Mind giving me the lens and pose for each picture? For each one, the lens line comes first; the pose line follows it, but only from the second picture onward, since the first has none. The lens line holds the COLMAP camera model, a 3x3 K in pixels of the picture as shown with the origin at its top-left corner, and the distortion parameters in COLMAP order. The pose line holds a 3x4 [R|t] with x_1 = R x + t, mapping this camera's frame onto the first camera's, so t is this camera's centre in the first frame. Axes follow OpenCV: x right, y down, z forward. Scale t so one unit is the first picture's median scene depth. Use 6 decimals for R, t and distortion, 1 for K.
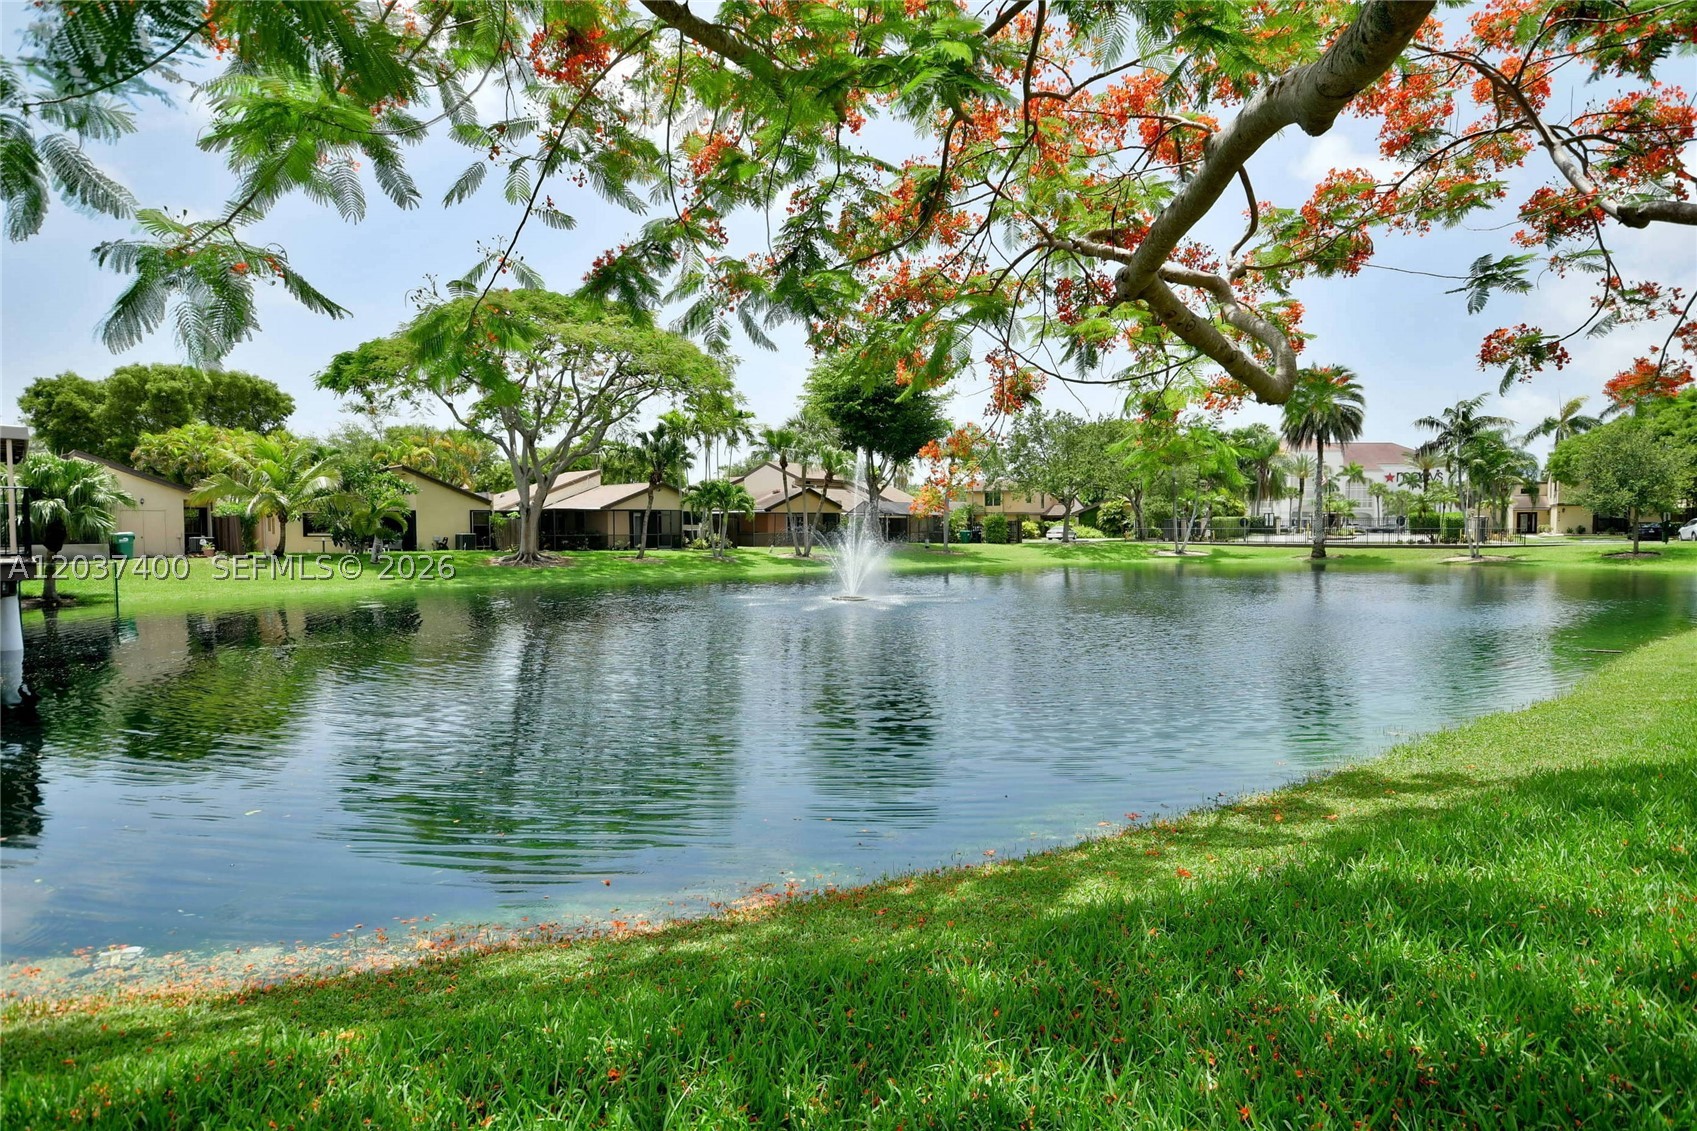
lens RADIAL K [[958.4, 0, 846.5], [0, 958.4, 568.0], [0, 0, 1]] dist [0.015693, 0.003981]
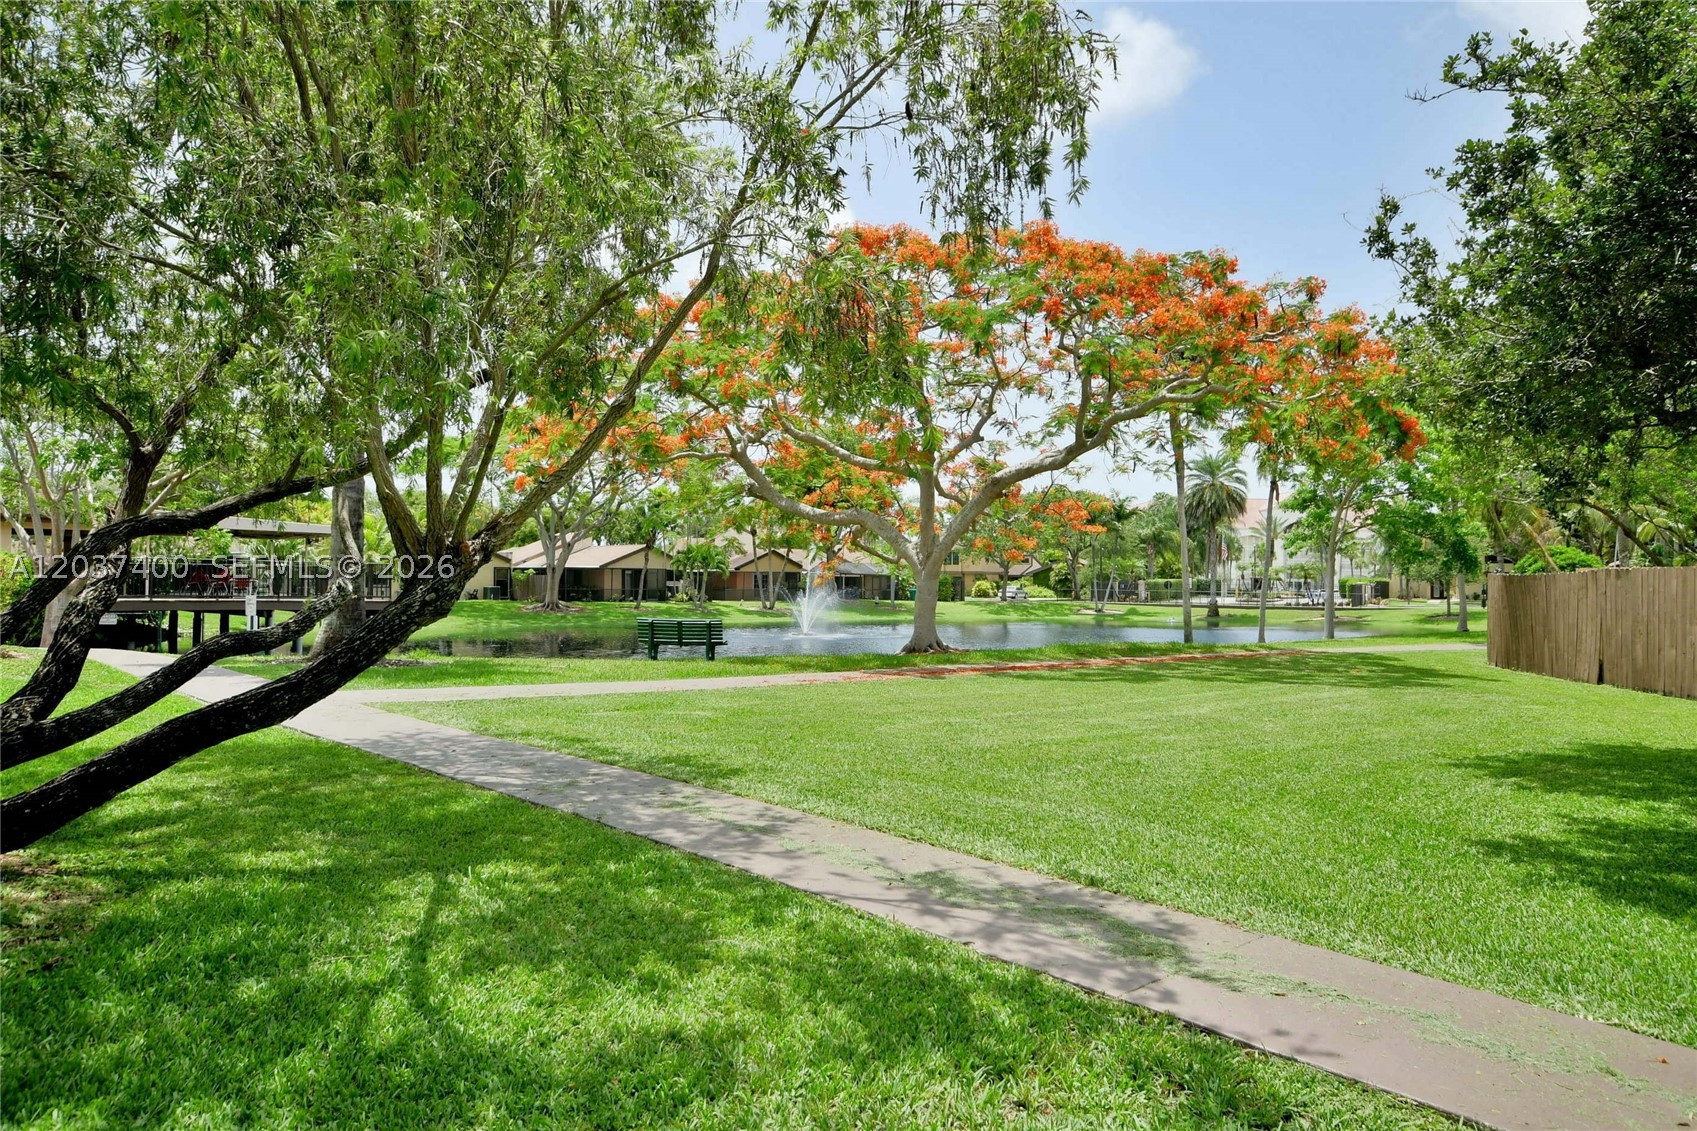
lens RADIAL K [[1162.7, 0, 848.0], [0, 1162.7, 570.6], [0, 0, 1]] dist [0.017613, 0.021538]
pose [[0.999623, 0.013893, 0.023692, 0.017892], [-0.012649, 0.998574, -0.051872, 0.013286], [-0.024379, 0.051553, 0.998373, -0.427040]]
